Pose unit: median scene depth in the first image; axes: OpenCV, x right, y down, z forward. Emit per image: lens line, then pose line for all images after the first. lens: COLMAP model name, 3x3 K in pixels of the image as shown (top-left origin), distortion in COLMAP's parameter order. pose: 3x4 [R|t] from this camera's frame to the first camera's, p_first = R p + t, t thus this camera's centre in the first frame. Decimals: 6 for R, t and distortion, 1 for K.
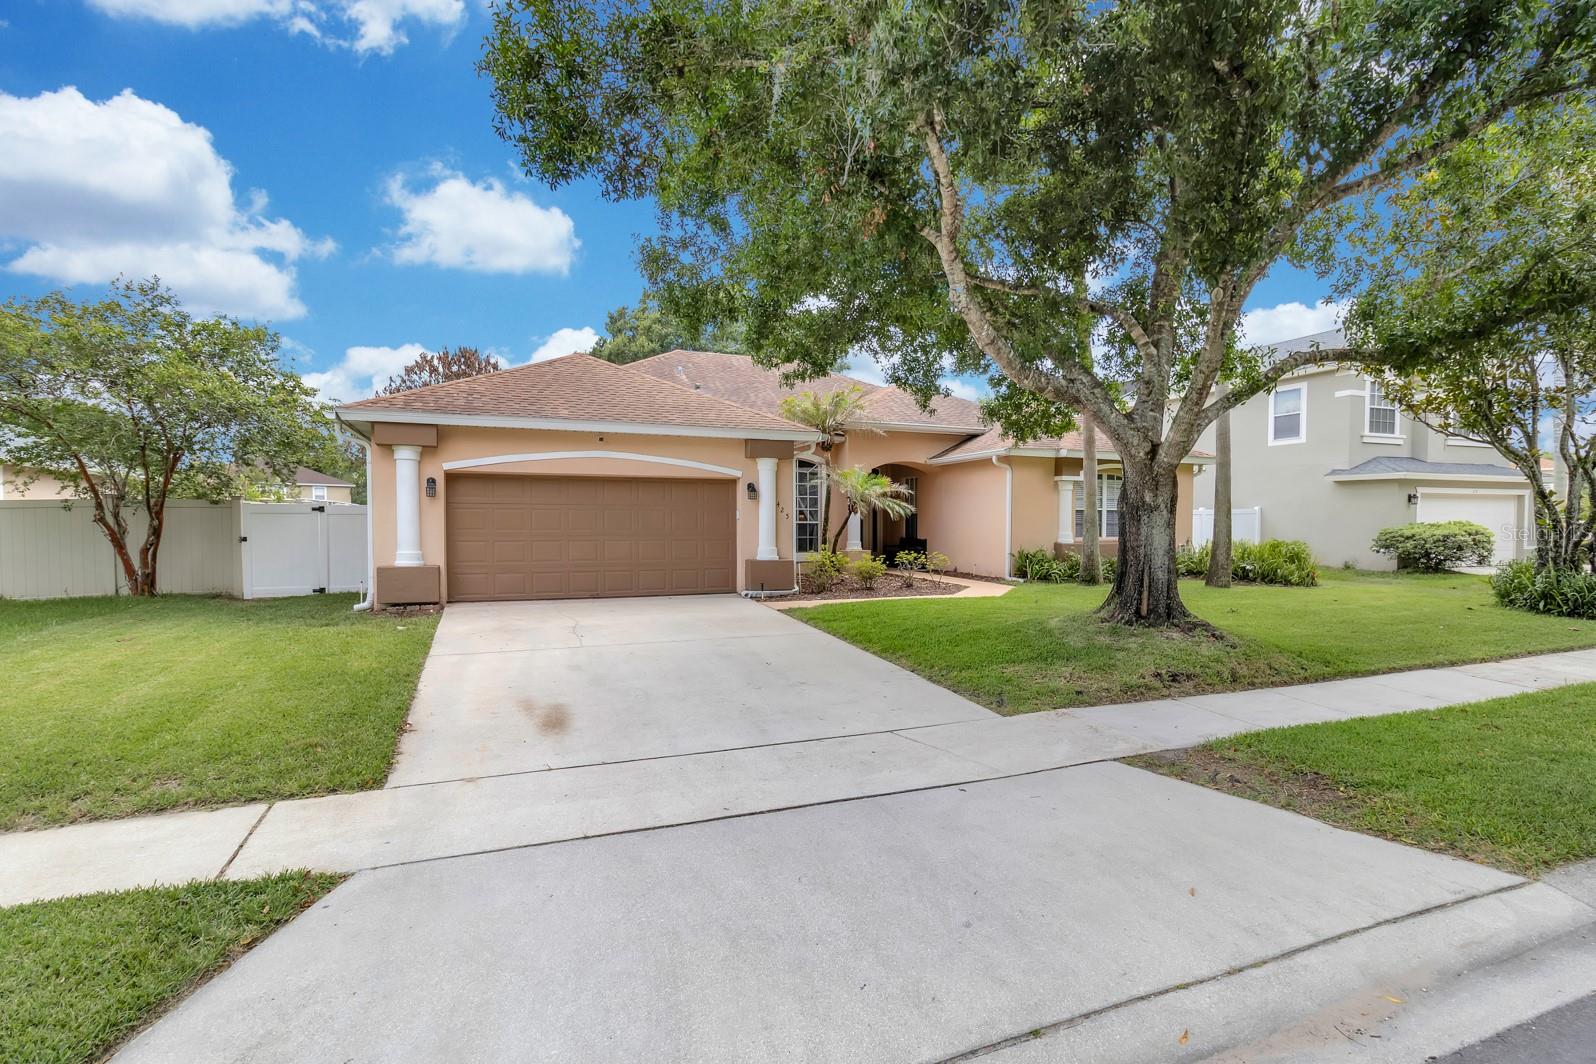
lens RADIAL K [[784.0, 0, 797.3], [0, 784.0, 542.4], [0, 0, 1]] dist [0.001044, 0.000918]
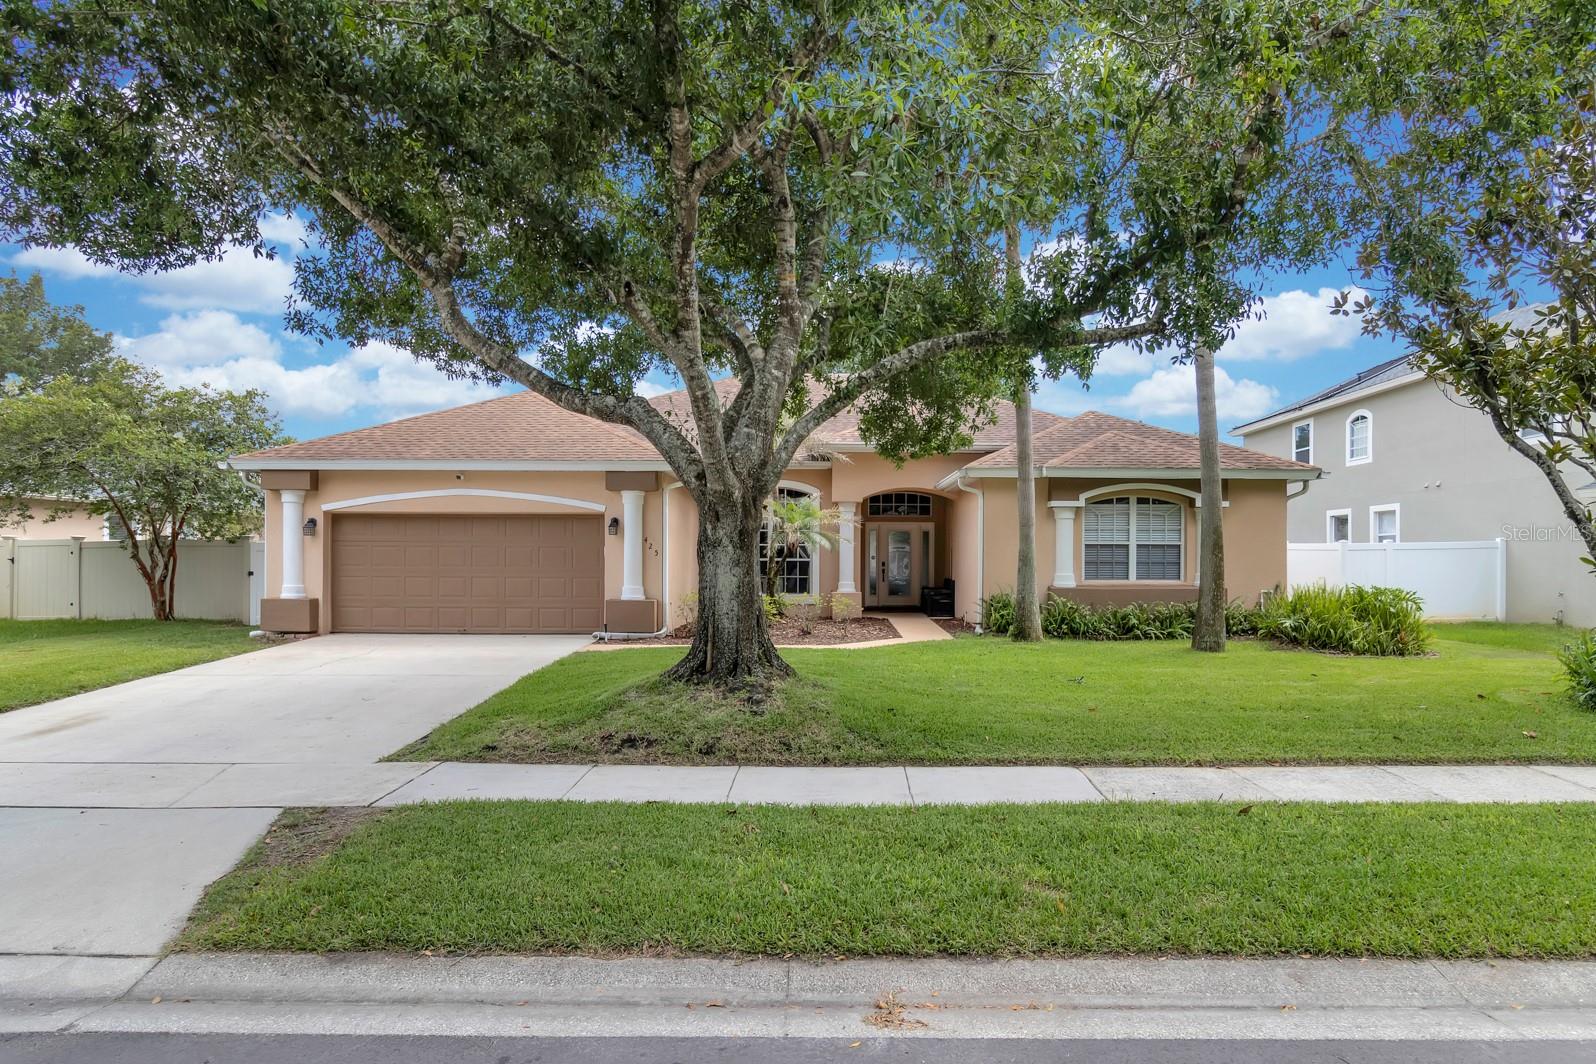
lens RADIAL K [[905.3, 0, 821.0], [0, 905.3, 565.1], [0, 0, 1]] dist [-0.007120, -0.000952]
pose [[0.922808, 0.003874, -0.385241, 0.546508], [-0.011412, 0.999785, -0.017284, -0.002661], [0.385091, 0.020346, 0.922654, 0.088377]]
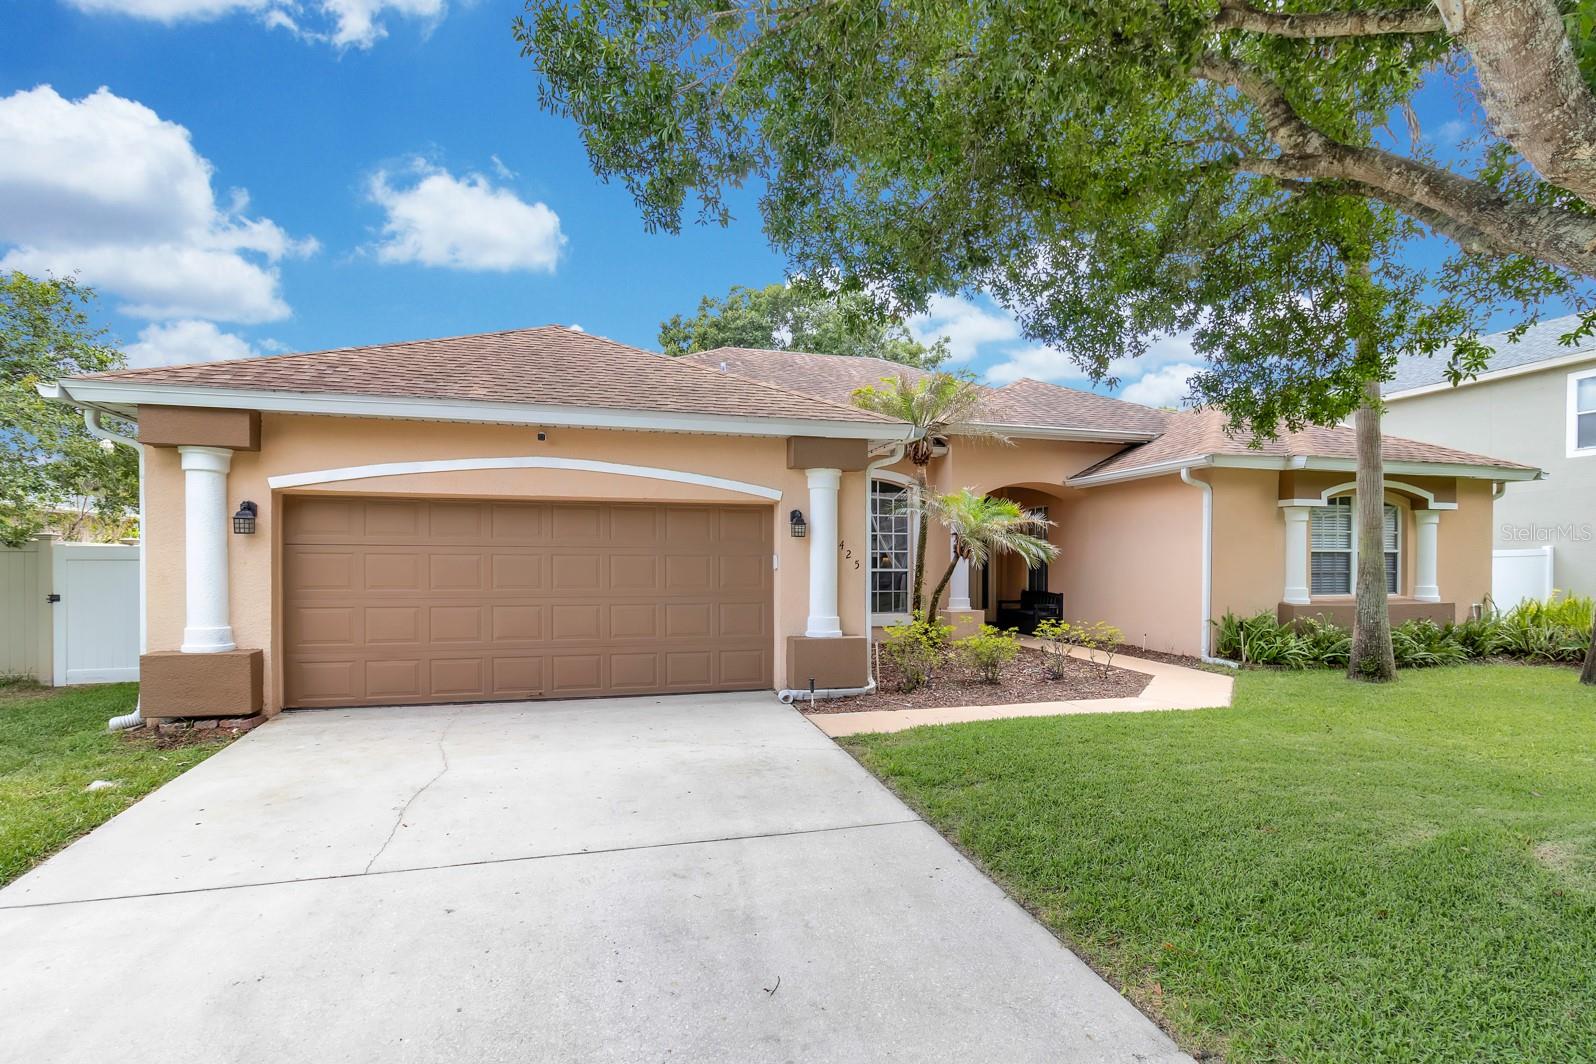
lens RADIAL K [[784.0, 0, 795.4], [0, 784.0, 573.7], [0, 0, 1]] dist [0.001044, 0.000918]
pose [[0.993603, 0.000977, -0.112930, 0.008127], [-0.002253, 0.999935, -0.011174, -0.018157], [0.112911, 0.011357, 0.993540, 0.370511]]
